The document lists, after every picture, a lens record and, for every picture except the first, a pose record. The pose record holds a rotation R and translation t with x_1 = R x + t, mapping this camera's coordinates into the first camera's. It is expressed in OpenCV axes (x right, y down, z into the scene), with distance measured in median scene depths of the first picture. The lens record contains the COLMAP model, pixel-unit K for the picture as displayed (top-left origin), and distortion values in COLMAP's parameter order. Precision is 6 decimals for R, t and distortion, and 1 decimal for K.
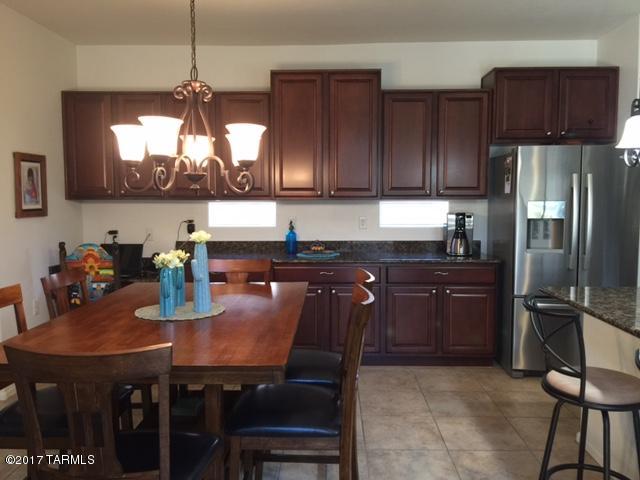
lens RADIAL K [[552.6, 0, 320.9], [0, 552.6, 239.9], [0, 0, 1]] dist [0.033962, -0.025563]
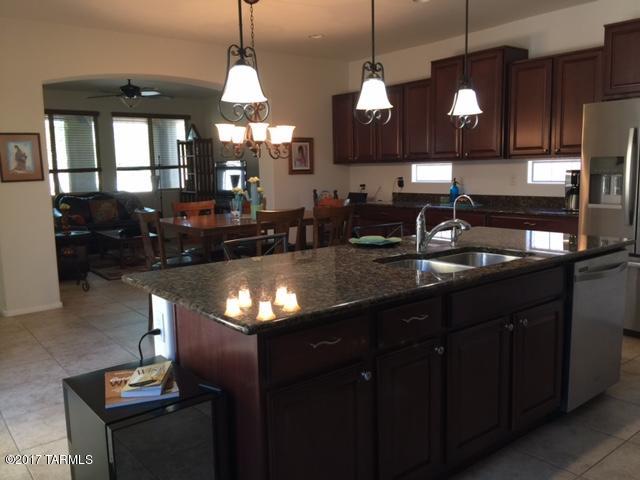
lens RADIAL K [[552.6, 0, 316.2], [0, 552.6, 240.2], [0, 0, 1]] dist [0.033962, -0.025563]
pose [[0.622794, 0.093346, -0.776798, 0.781819], [-0.038433, 0.995309, 0.088790, 0.007872], [0.781442, -0.025443, 0.623459, -0.039103]]
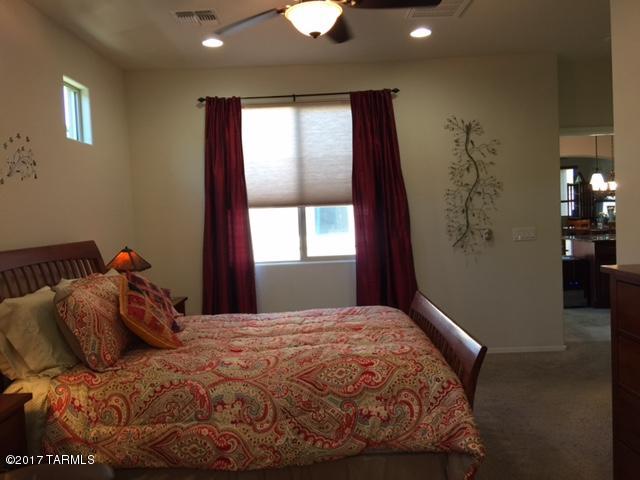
lens RADIAL K [[552.6, 0, 320.6], [0, 552.6, 238.2], [0, 0, 1]] dist [0.033962, -0.025563]
pose [[0.024441, 0.050523, -0.998424, 2.035750], [-0.035138, 0.998148, 0.049649, 0.042677], [0.999084, 0.033869, 0.026171, -0.663201]]
